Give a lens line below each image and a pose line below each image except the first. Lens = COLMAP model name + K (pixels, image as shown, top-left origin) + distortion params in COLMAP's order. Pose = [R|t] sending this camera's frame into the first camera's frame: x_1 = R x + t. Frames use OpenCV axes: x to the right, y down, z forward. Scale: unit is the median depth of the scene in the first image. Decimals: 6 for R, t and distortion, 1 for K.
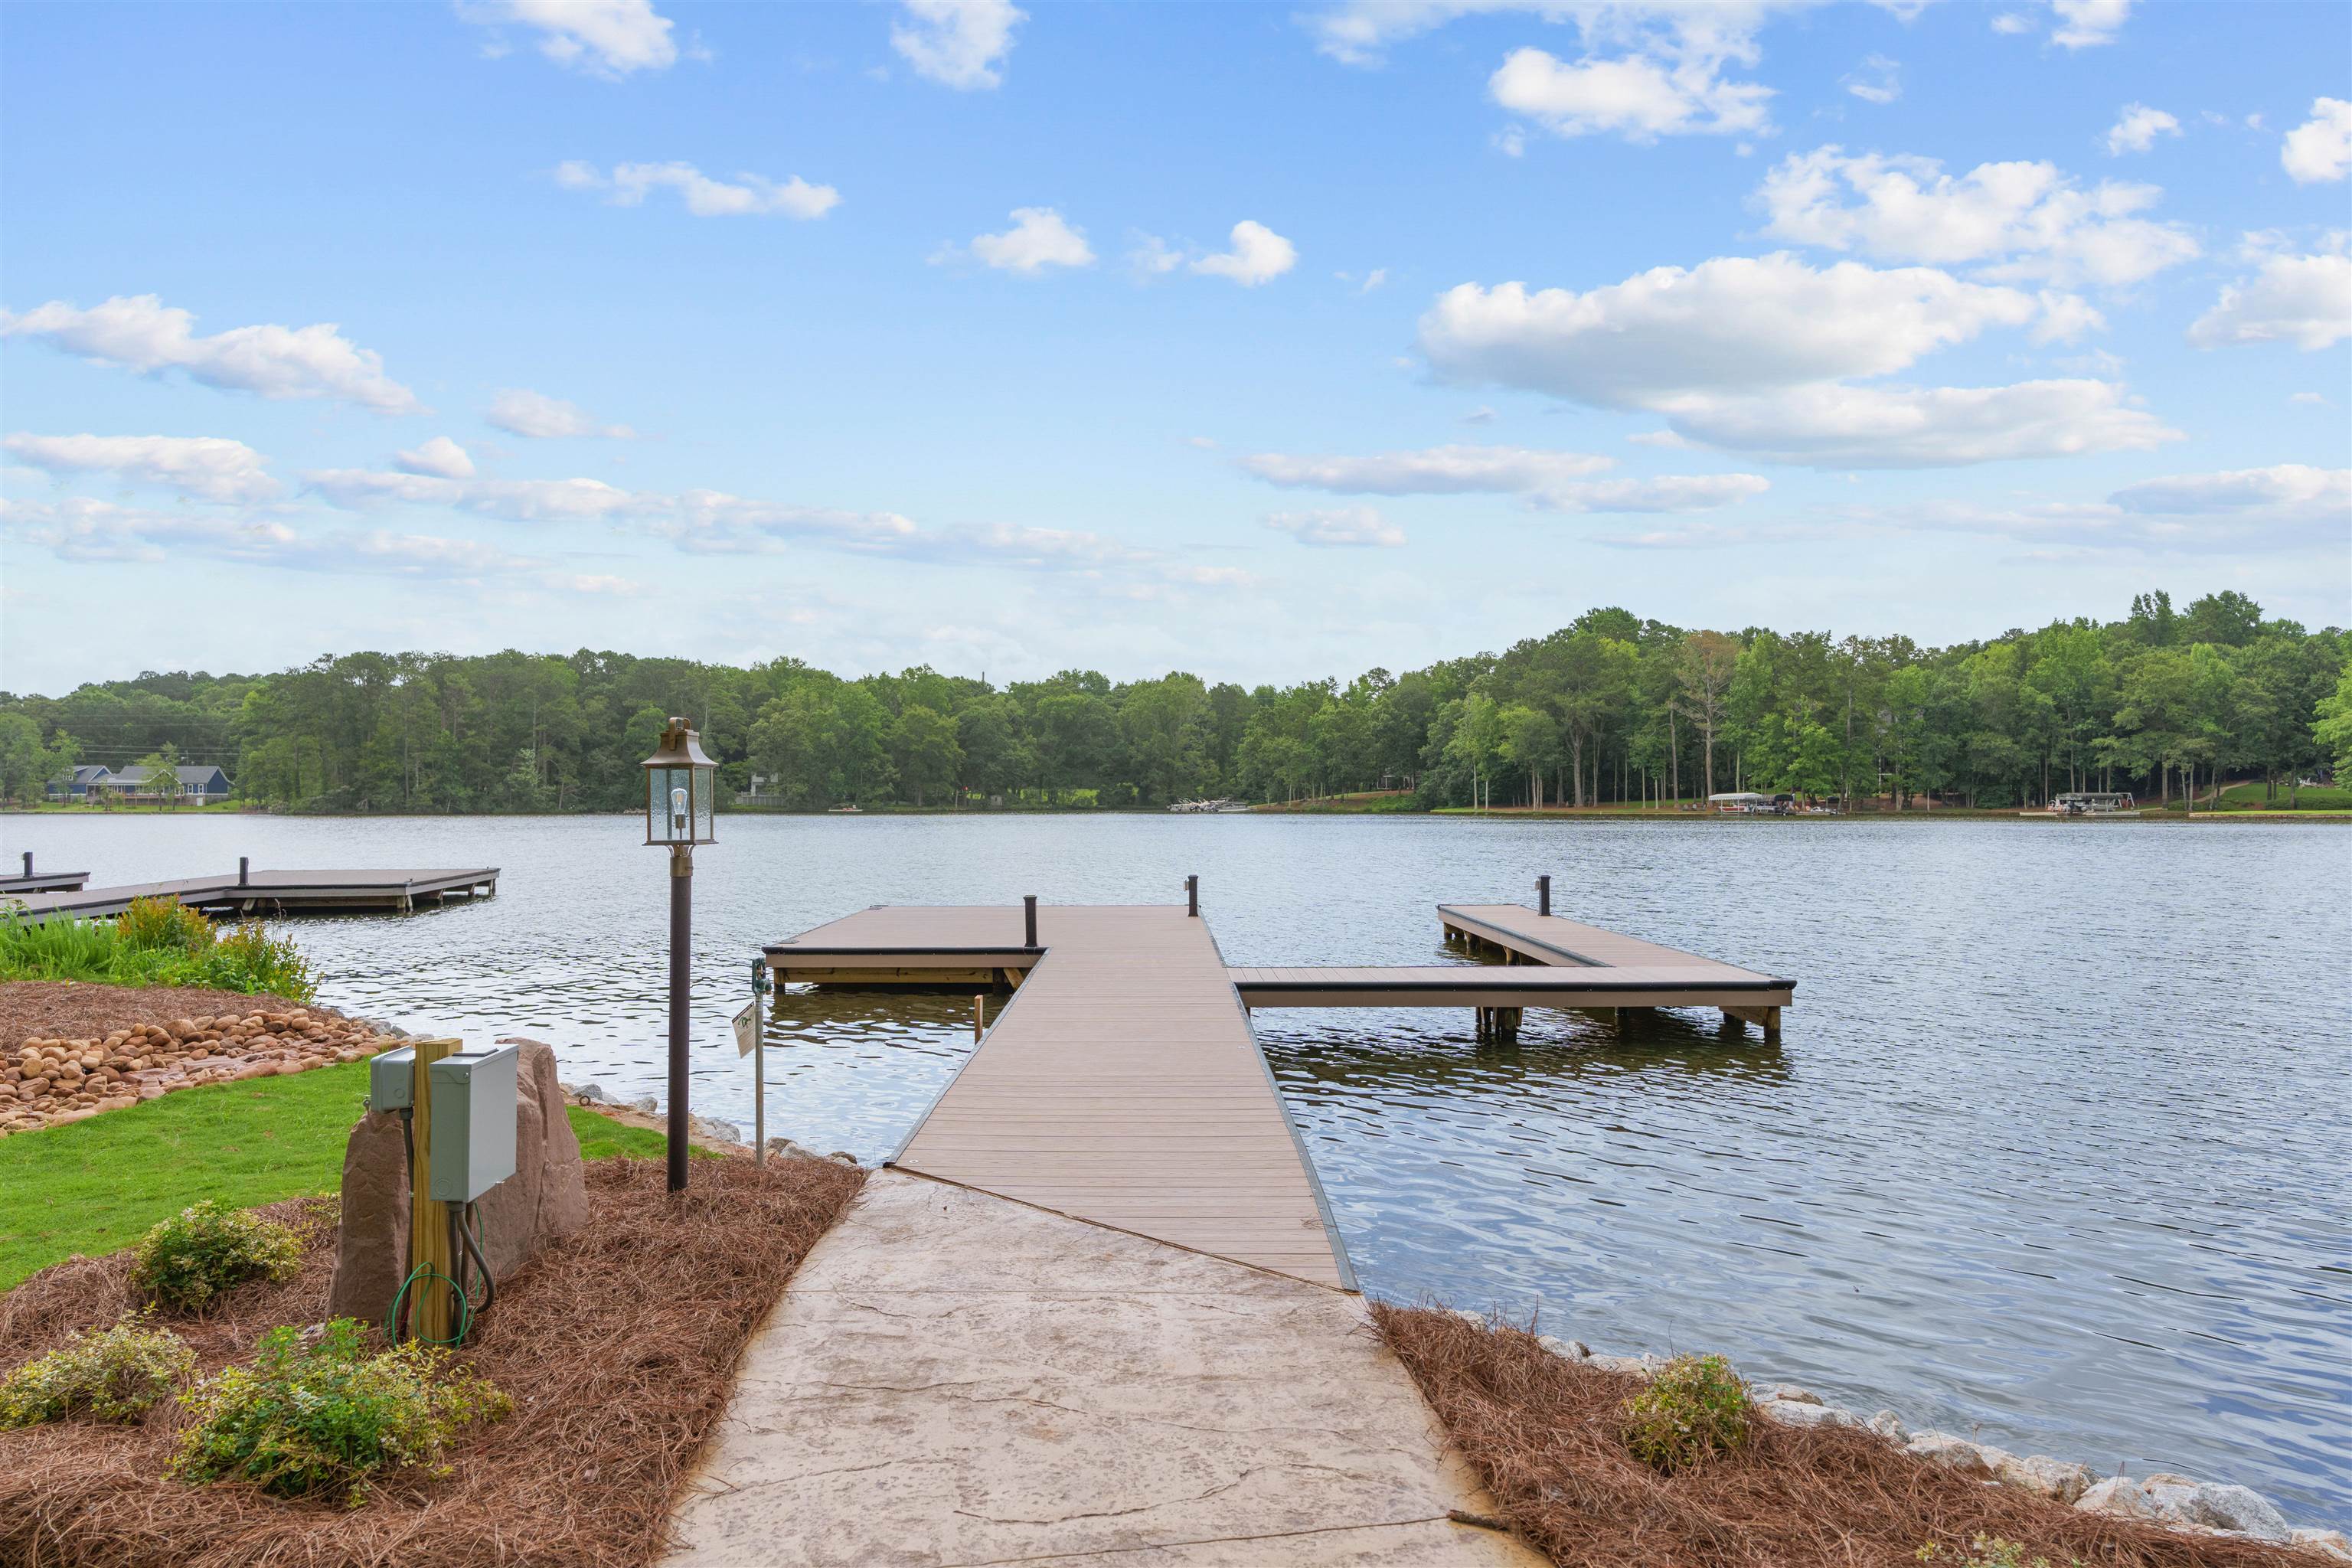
lens RADIAL K [[1432.2, 0, 1164.9], [0, 1432.2, 789.0], [0, 0, 1]] dist [-0.006658, 0.000783]
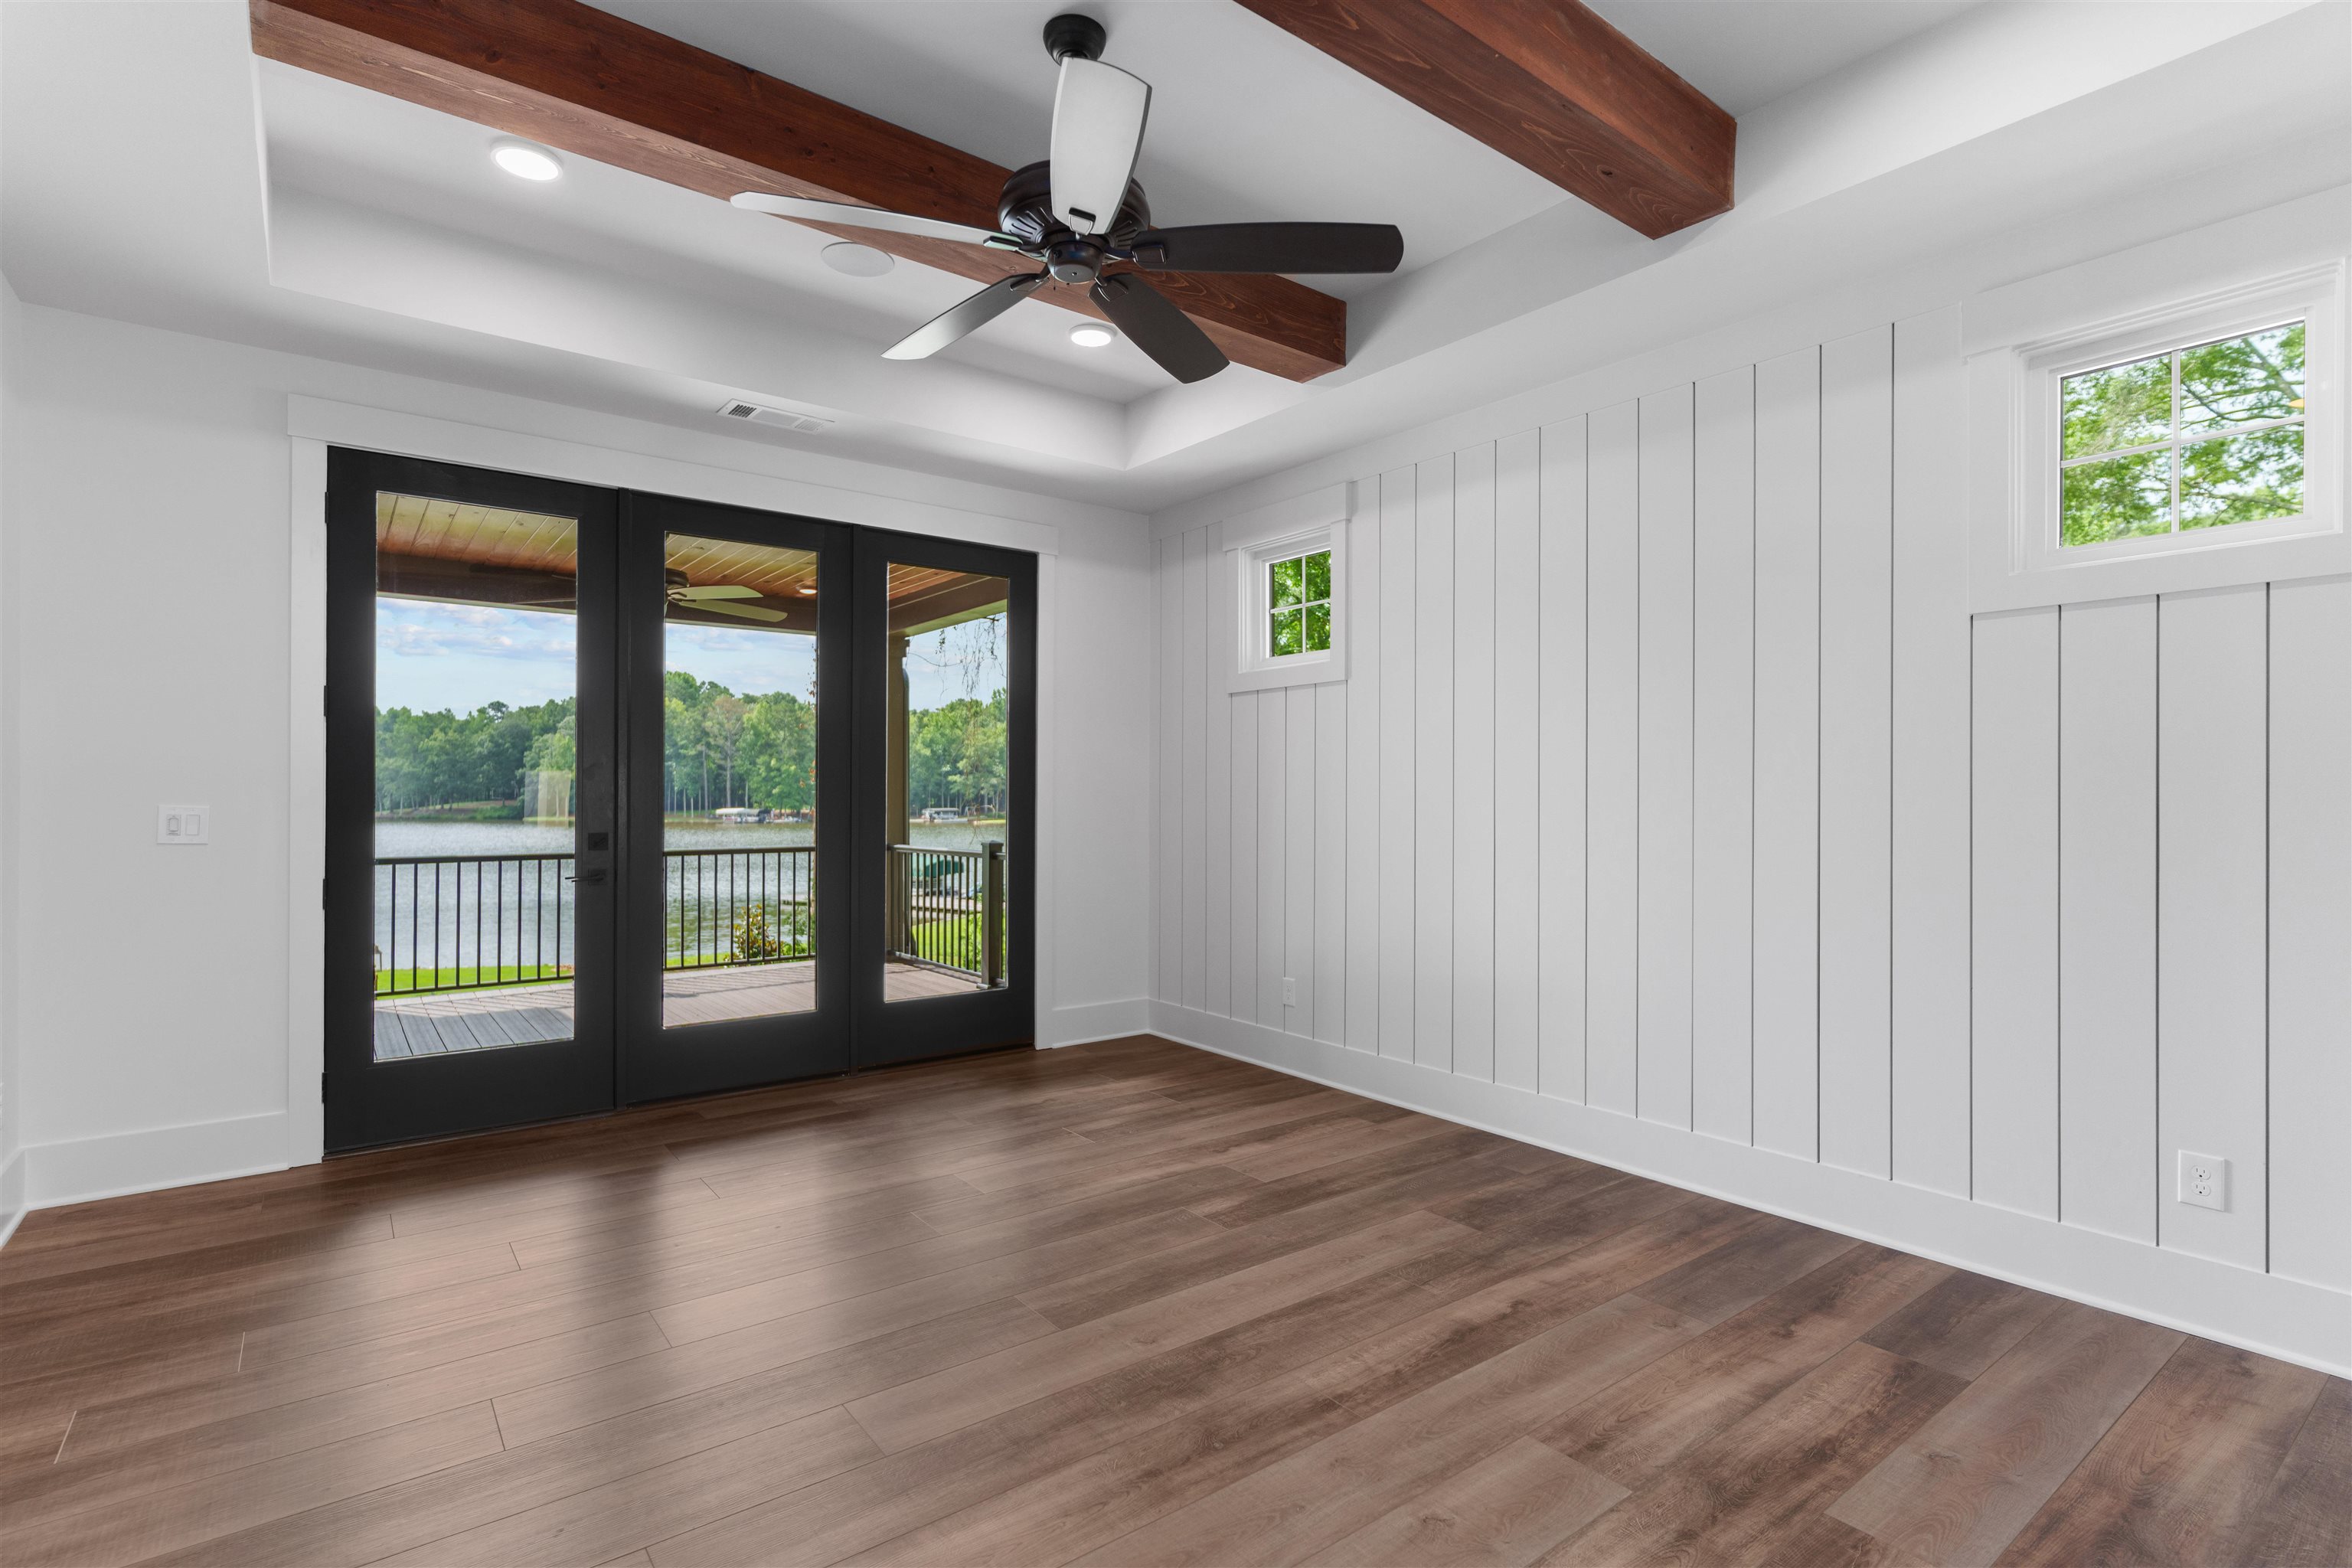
lens RADIAL K [[1118.4, 0, 1156.8], [0, 1118.4, 797.9], [0, 0, 1]] dist [0.008027, 0.000216]
pose [[0.803045, 0.002894, 0.595912, 0.035423], [-0.007918, 0.999952, 0.005813, -0.013252], [-0.595866, -0.009387, 0.803029, -0.157395]]
